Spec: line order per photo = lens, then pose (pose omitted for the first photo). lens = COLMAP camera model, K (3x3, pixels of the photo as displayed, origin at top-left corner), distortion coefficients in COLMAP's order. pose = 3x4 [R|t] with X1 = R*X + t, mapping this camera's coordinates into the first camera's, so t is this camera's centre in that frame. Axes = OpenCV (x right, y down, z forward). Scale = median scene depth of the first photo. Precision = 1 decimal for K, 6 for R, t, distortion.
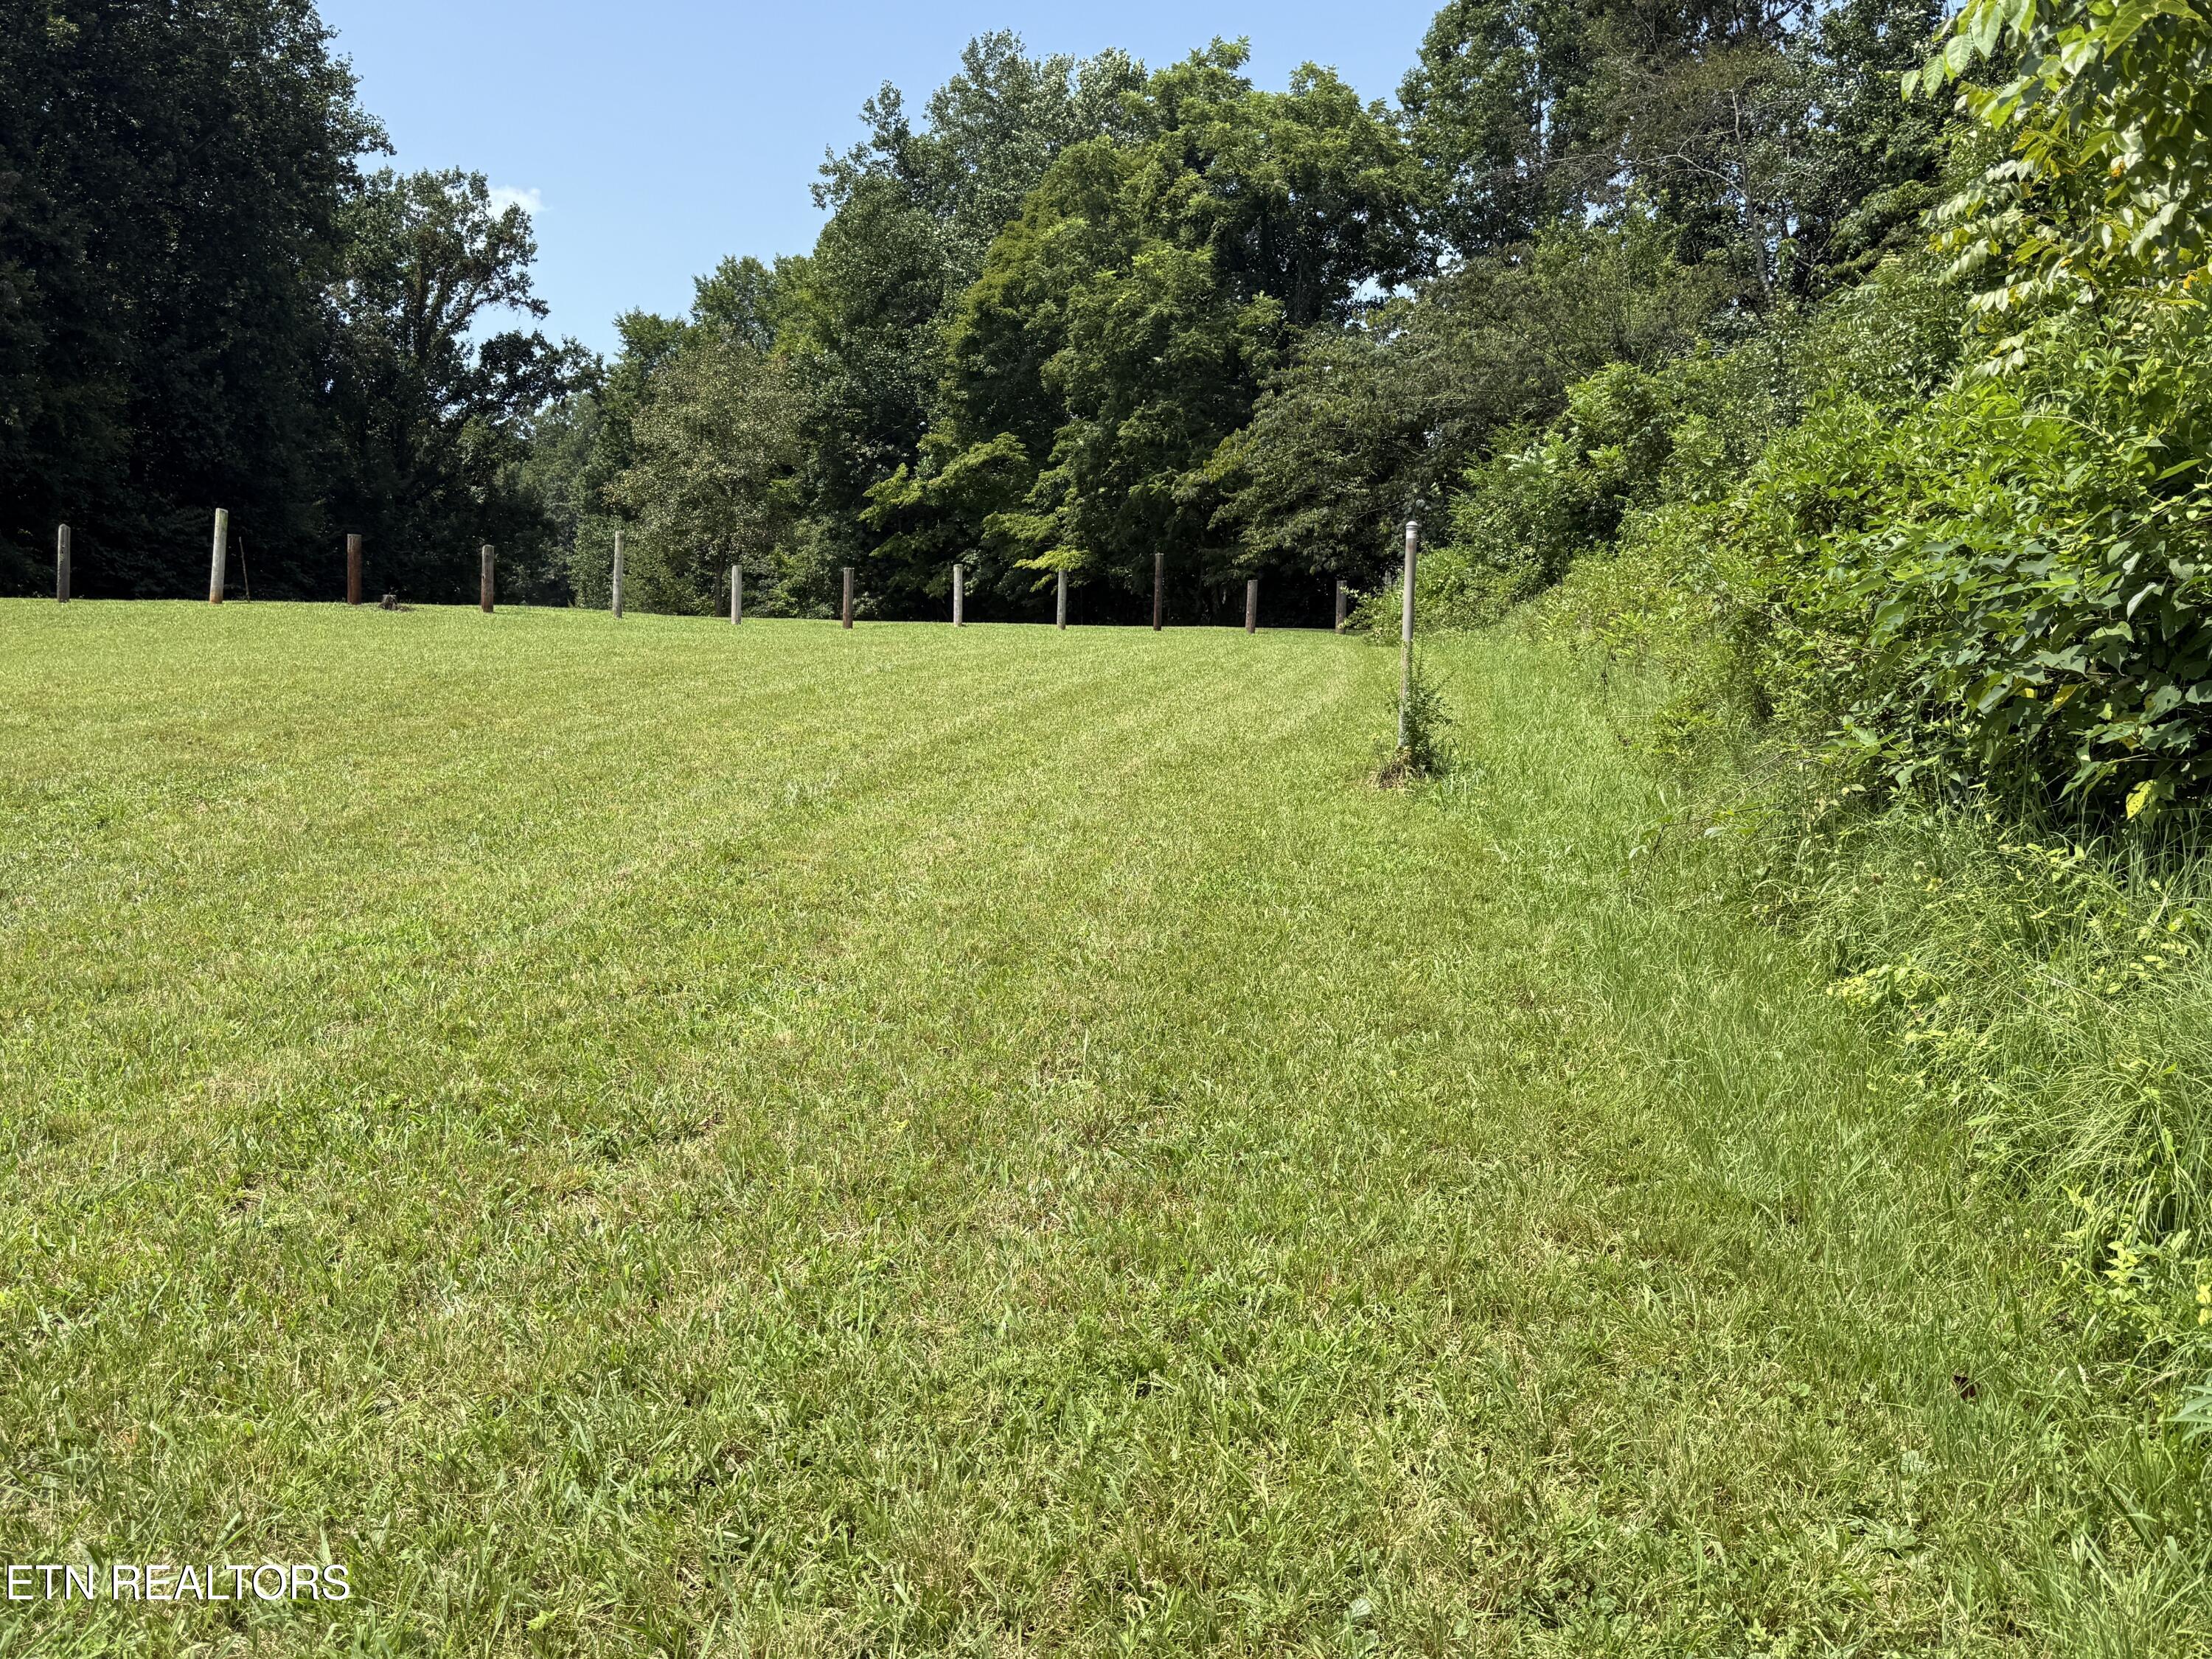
lens RADIAL K [[1840.2, 0, 1106.0], [0, 1840.2, 829.5], [0, 0, 1]] dist [-0.008227, -0.013728]
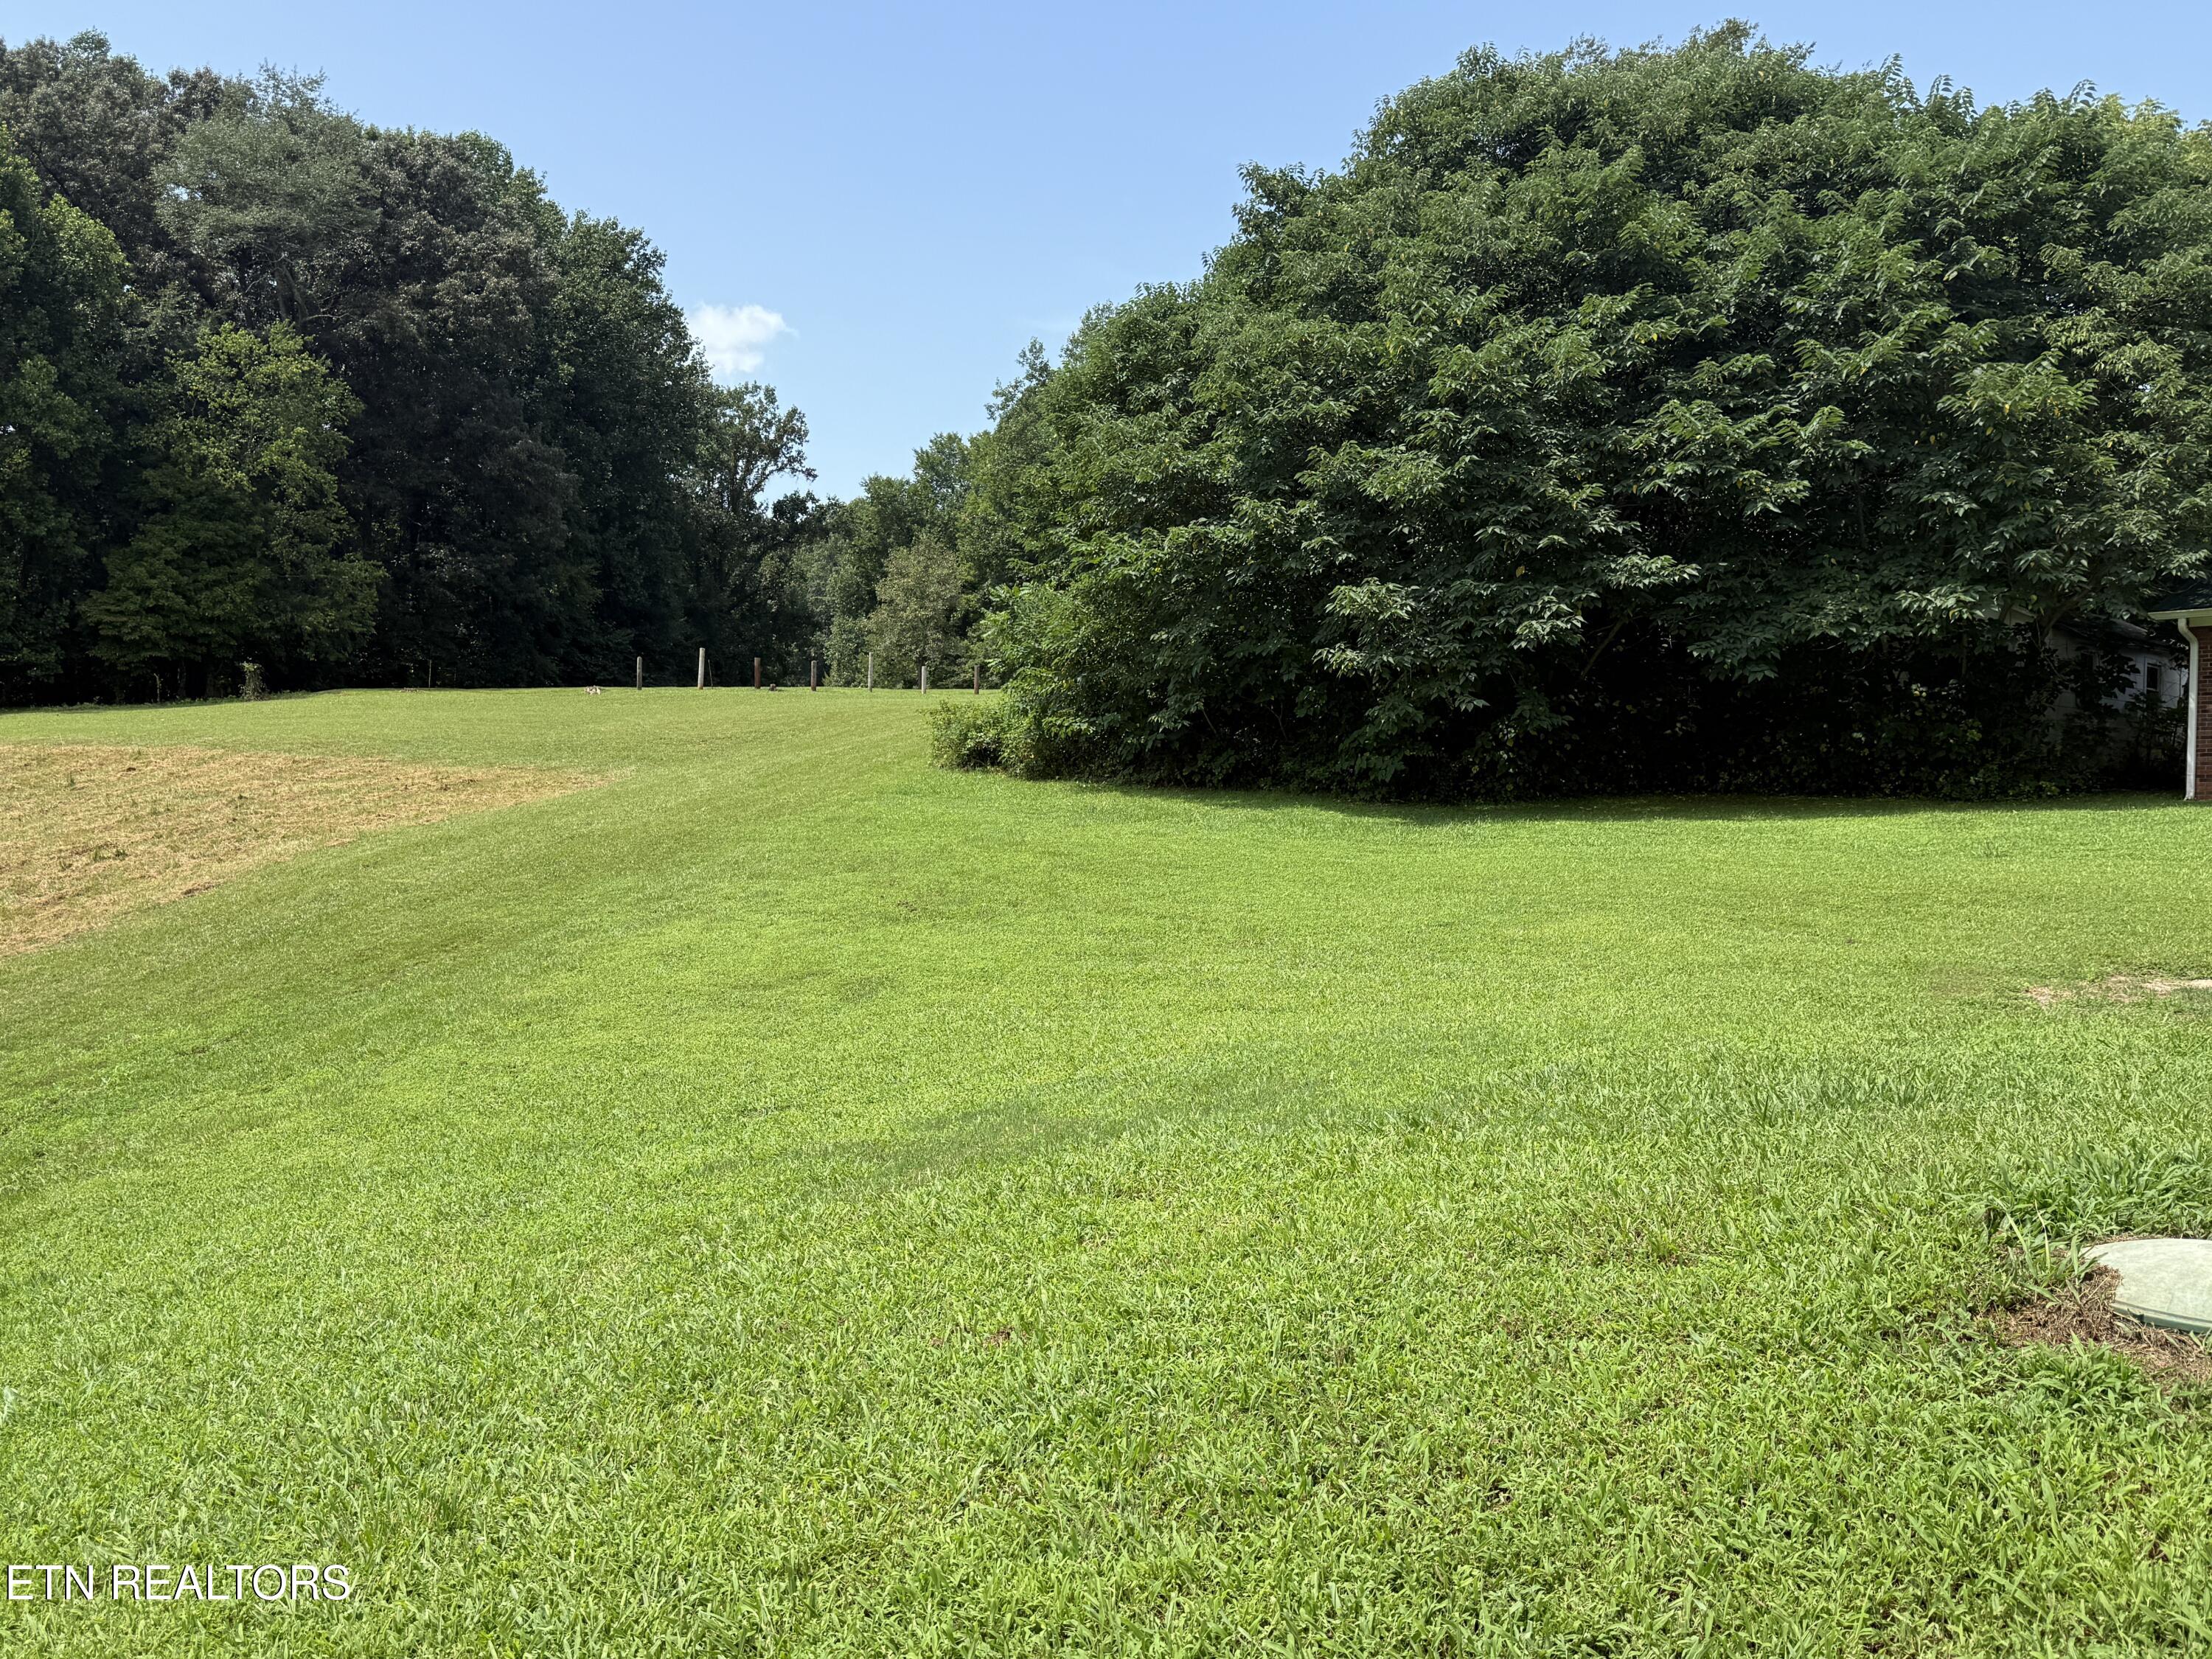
lens RADIAL K [[1840.2, 0, 1106.0], [0, 1840.2, 829.5], [0, 0, 1]] dist [-0.008227, -0.013728]
pose [[0.992302, -0.008483, -0.123547, 0.105112], [0.005040, 0.999591, -0.028149, 0.041697], [0.123735, 0.027309, 0.991939, -0.422968]]
